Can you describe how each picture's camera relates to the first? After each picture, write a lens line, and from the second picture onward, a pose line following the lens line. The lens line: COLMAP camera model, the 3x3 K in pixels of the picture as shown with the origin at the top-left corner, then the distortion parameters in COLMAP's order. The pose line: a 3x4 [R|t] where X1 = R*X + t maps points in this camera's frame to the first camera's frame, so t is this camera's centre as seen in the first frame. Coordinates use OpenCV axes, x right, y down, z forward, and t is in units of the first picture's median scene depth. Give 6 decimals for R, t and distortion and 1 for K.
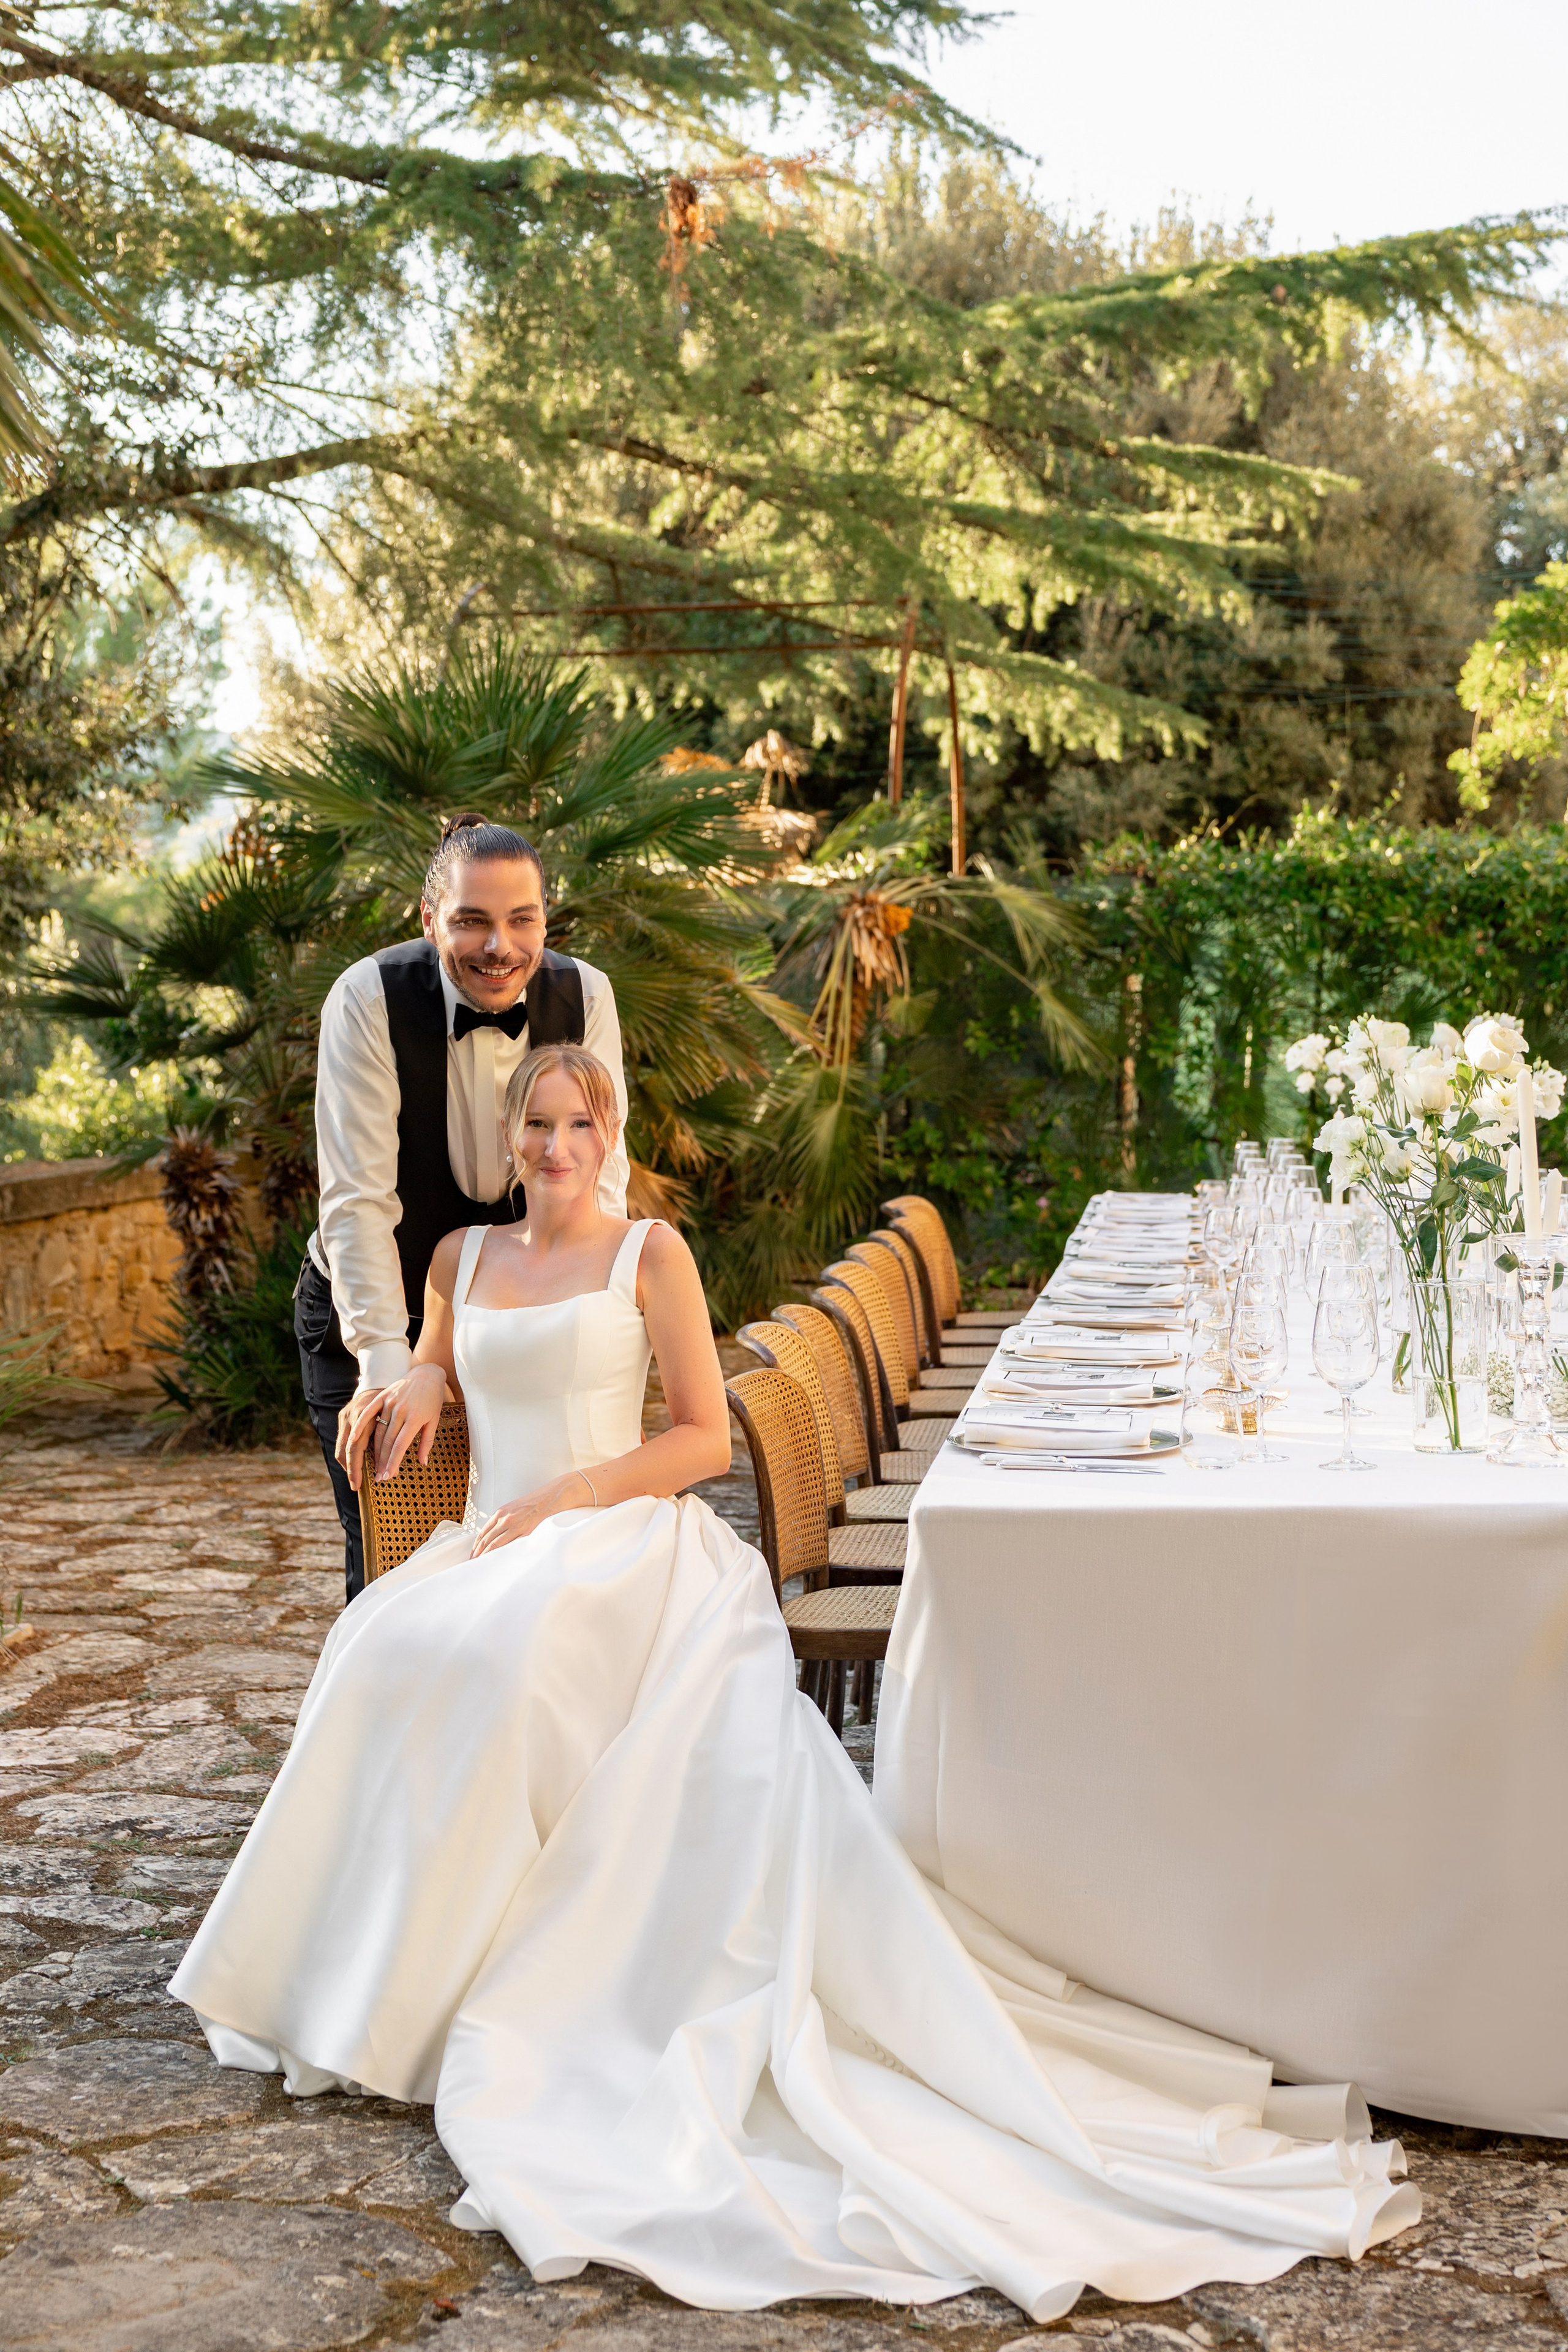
lens RADIAL K [[3586.7, 0, 715.6], [0, 3586.7, 1073.0], [0, 0, 1]] dist [0.056413, -0.087922]
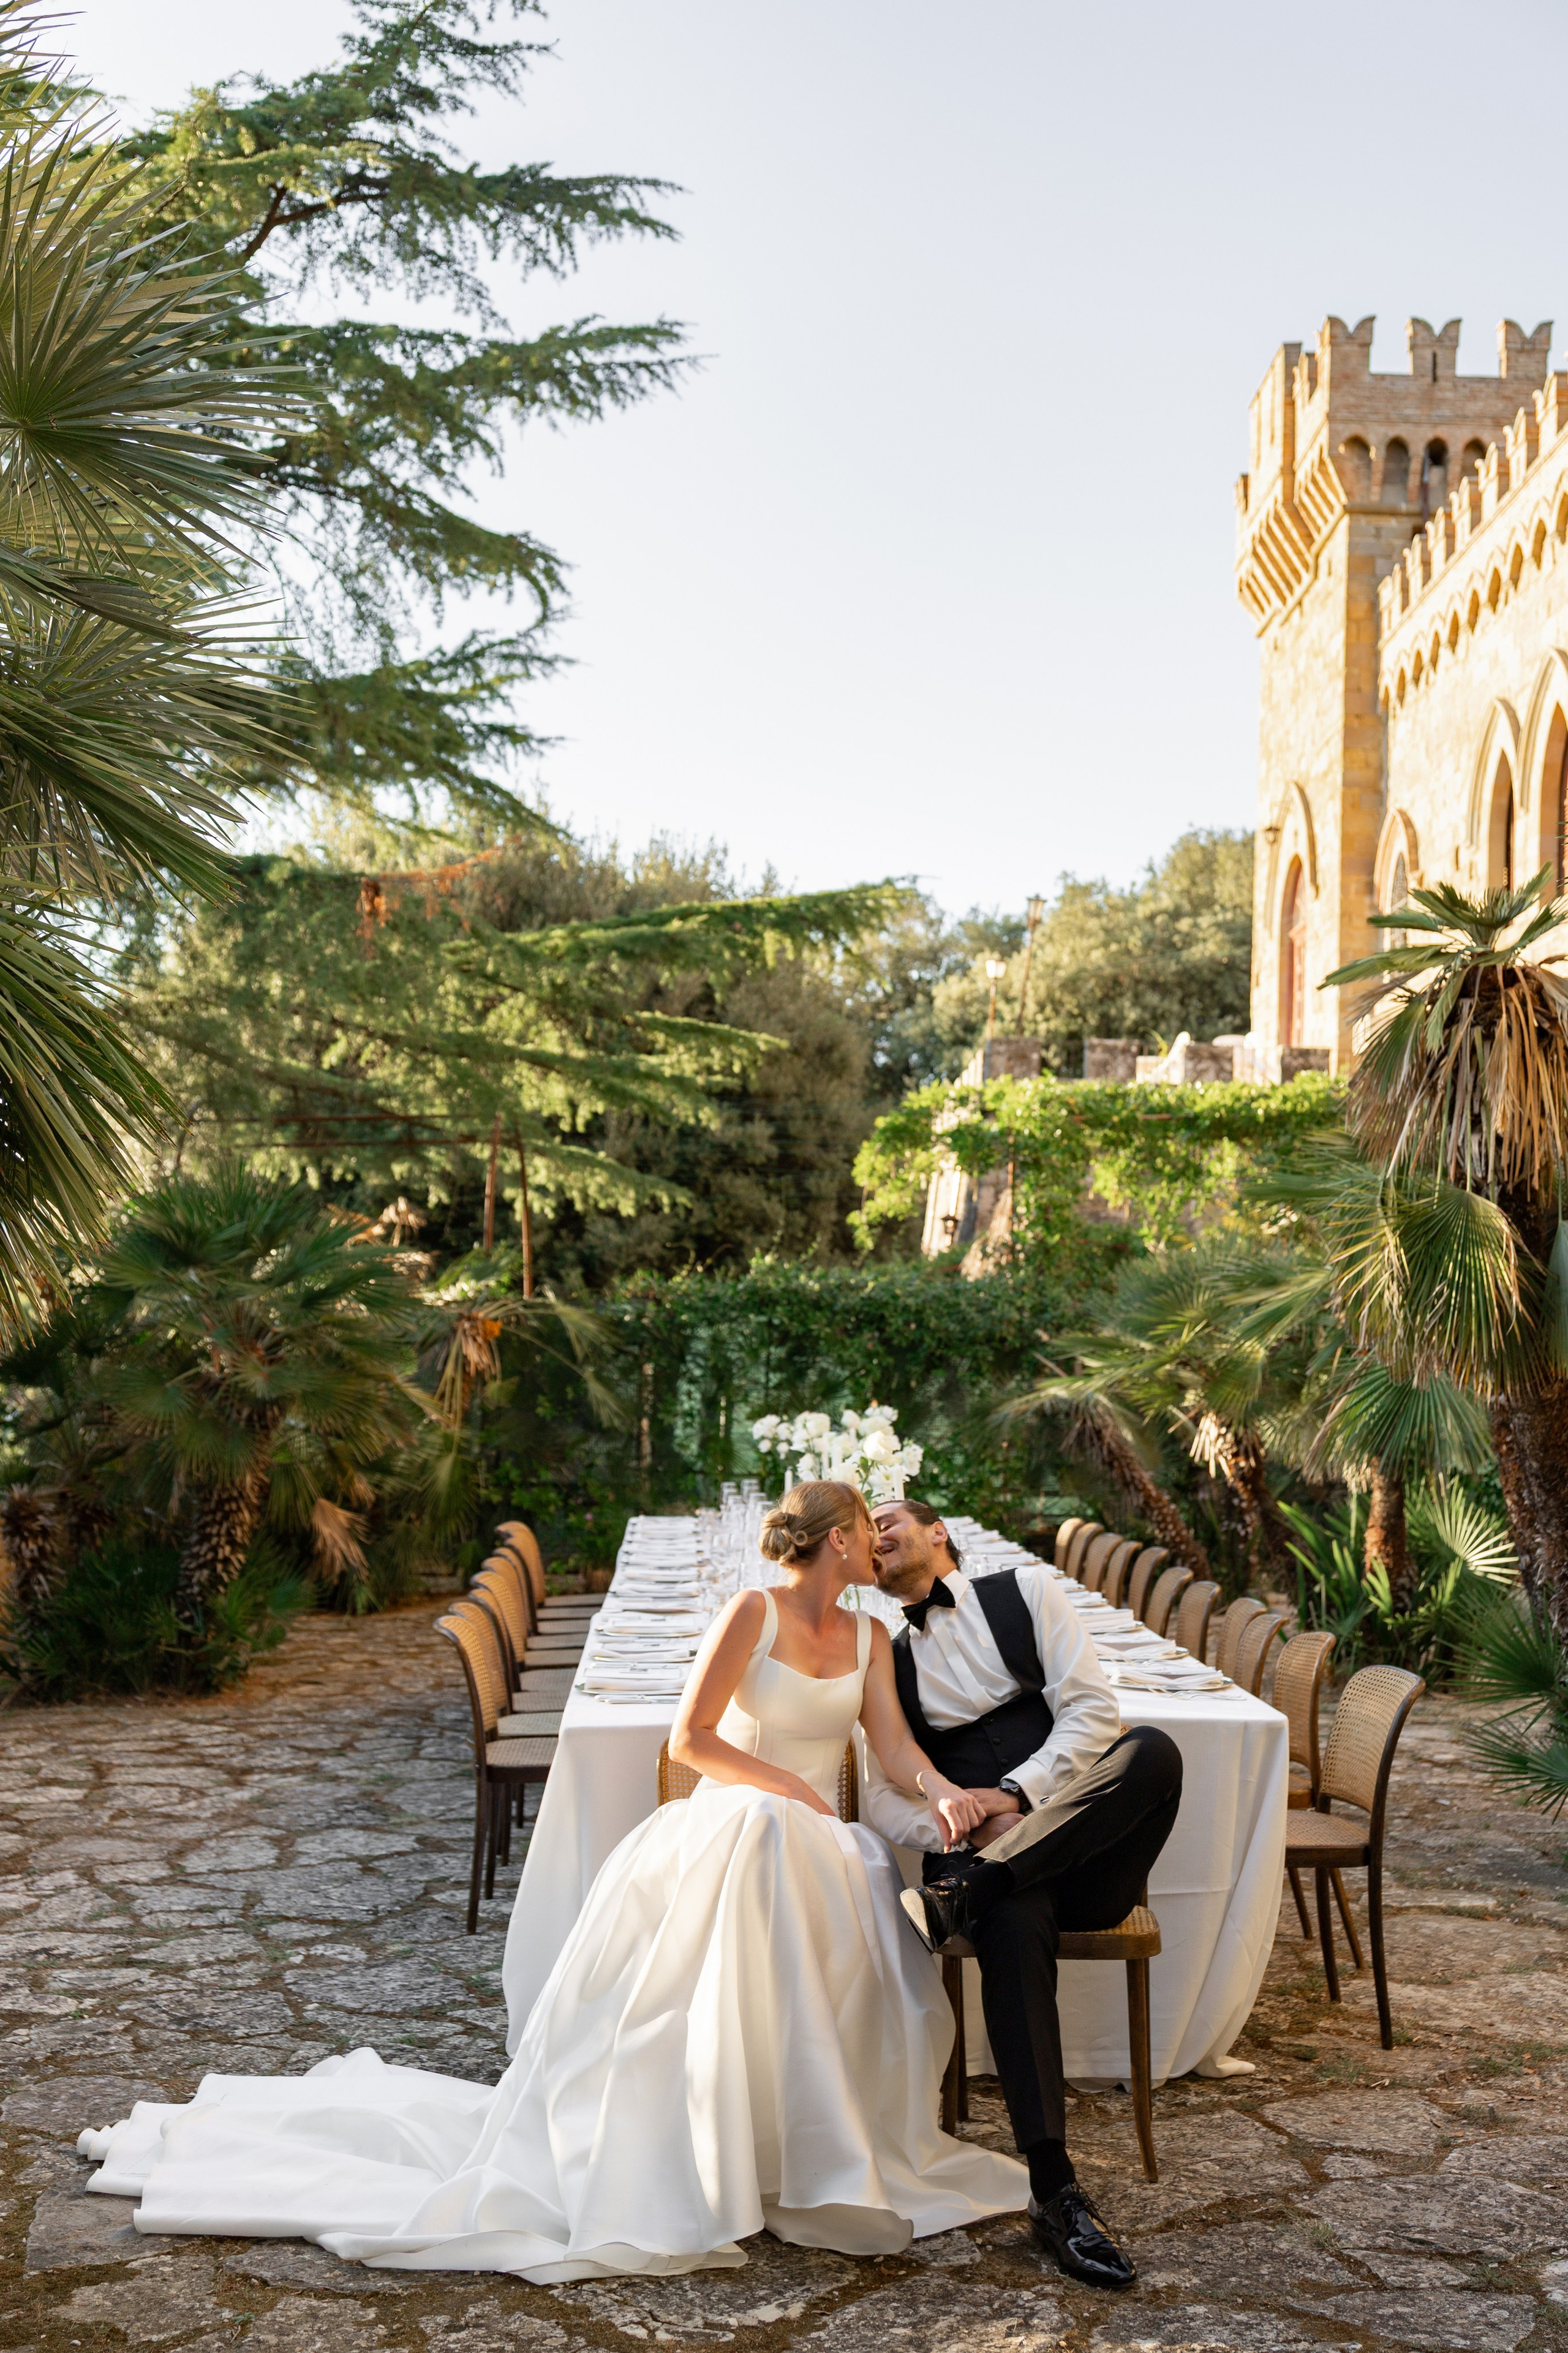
lens RADIAL K [[2557.9, 0, 798.3], [0, 2557.9, 1196.5], [0, 0, 1]] dist [0.071970, -0.127542]
pose [[0.983401, 0.001339, 0.181442, -0.017586], [0.013360, 0.996724, -0.079762, -0.010729], [-0.180955, 0.080862, 0.980162, -0.079284]]
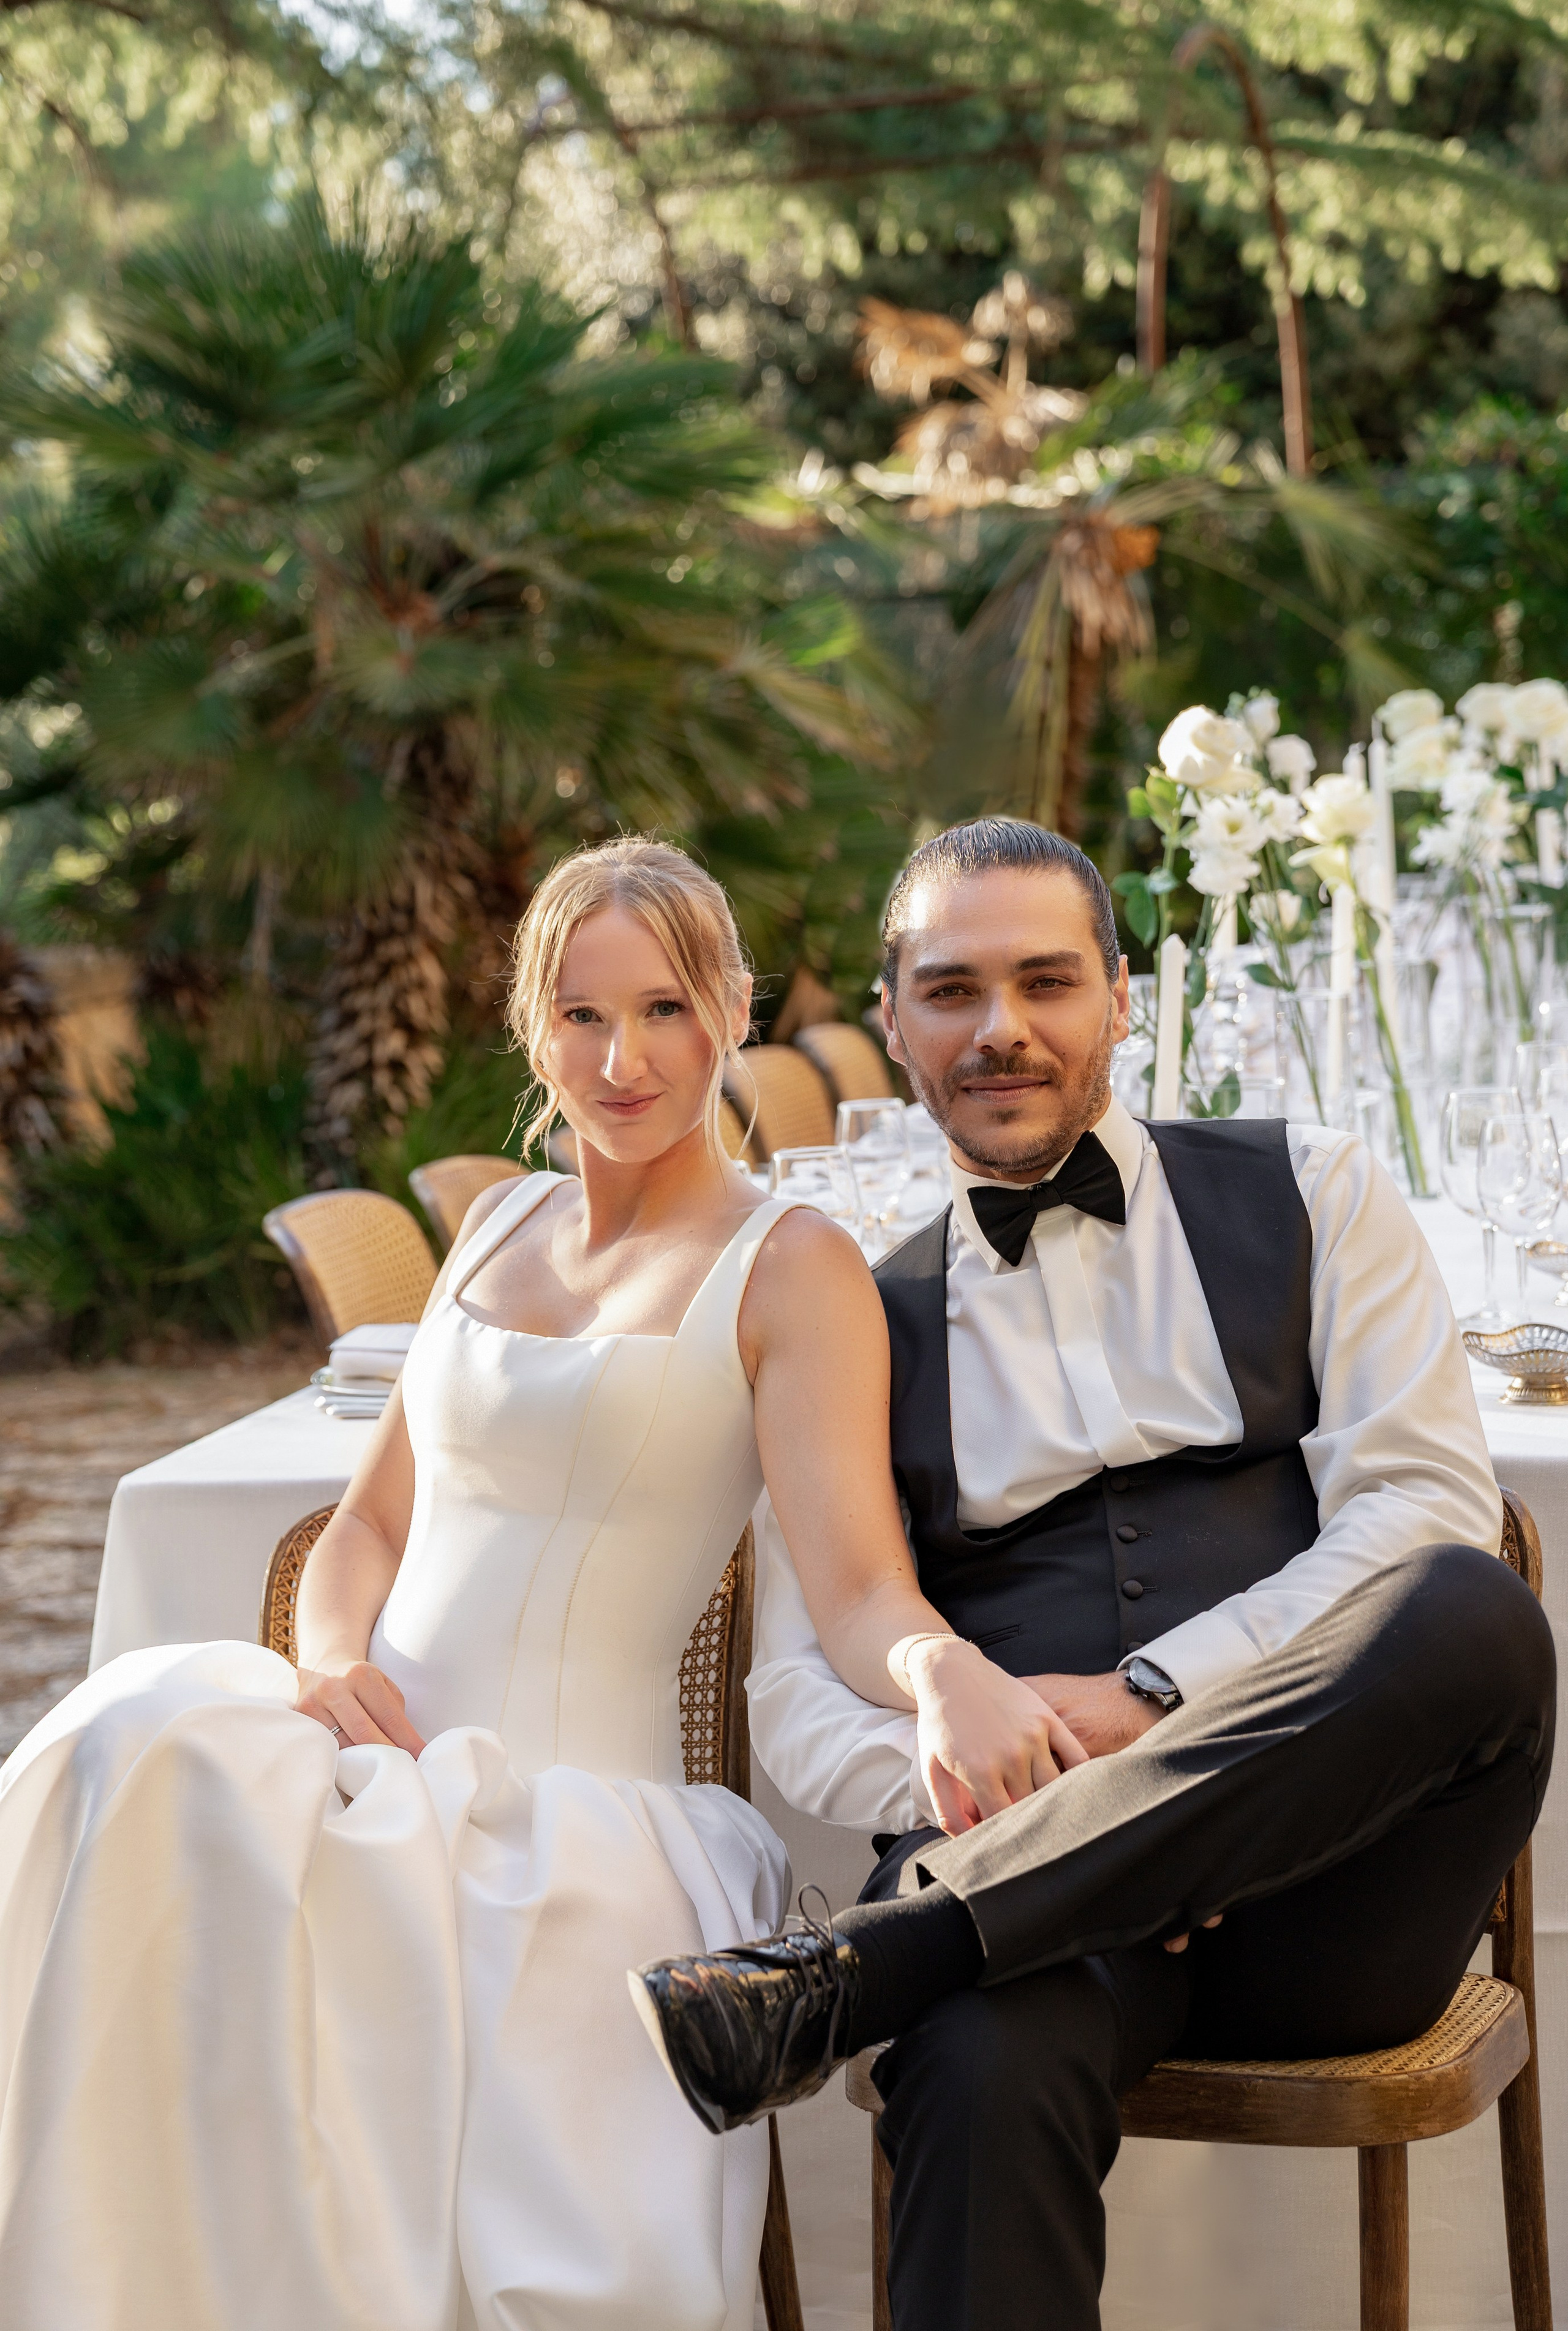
lens RADIAL K [[5093.6, 0, 784.0], [0, 5093.6, 1165.5], [0, 0, 1]] dist [0.035303, 0.497851]
pose [[0.992342, -0.044503, -0.115227, 0.089699], [0.053403, 0.995727, 0.075342, -0.002345], [0.111382, -0.080918, 0.990478, 0.016708]]
